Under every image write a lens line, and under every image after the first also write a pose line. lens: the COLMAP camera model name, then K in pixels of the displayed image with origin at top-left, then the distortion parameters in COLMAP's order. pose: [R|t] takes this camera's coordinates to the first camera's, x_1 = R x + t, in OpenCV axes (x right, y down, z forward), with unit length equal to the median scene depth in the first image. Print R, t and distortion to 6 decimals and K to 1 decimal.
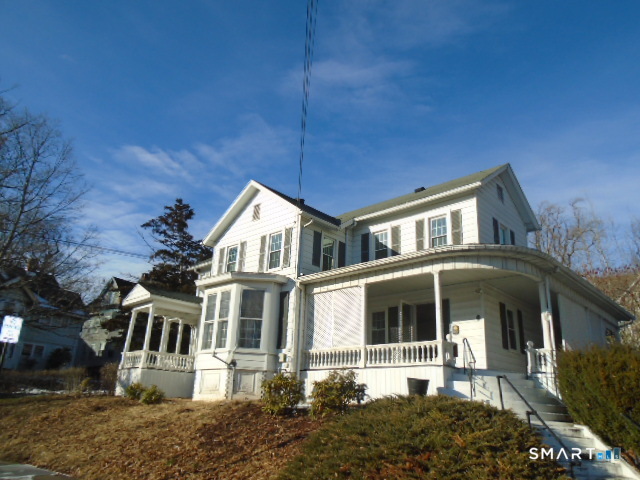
lens RADIAL K [[487.9, 0, 319.6], [0, 487.9, 240.9], [0, 0, 1]] dist [-0.027043, 0.015221]
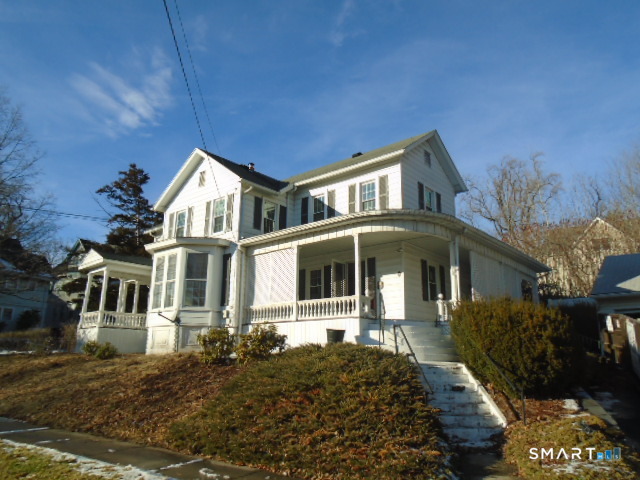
lens RADIAL K [[487.9, 0, 322.1], [0, 487.9, 241.8], [0, 0, 1]] dist [-0.027043, 0.015221]
pose [[0.998458, -0.022168, 0.050884, 0.084211], [0.017260, 0.995333, 0.094942, -0.021784], [-0.052751, -0.093918, 0.994181, -0.083933]]
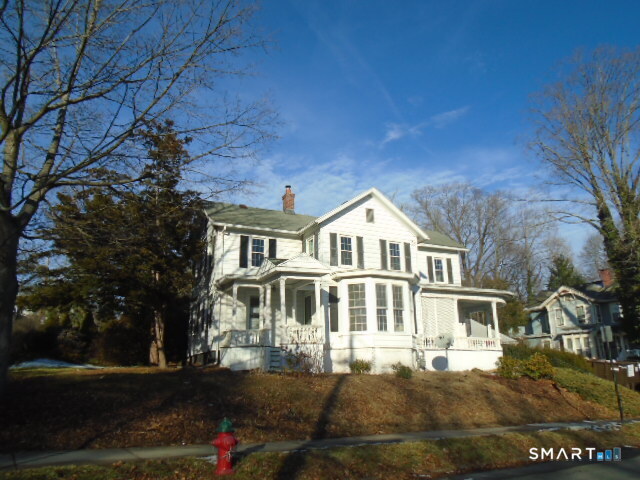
lens RADIAL K [[487.9, 0, 318.5], [0, 487.9, 243.6], [0, 0, 1]] dist [-0.027043, 0.015221]
pose [[0.365463, 0.202966, 0.908428, -1.430389], [-0.282165, 0.954174, -0.099671, 0.184786], [-0.887029, -0.219901, 0.405985, 0.712633]]
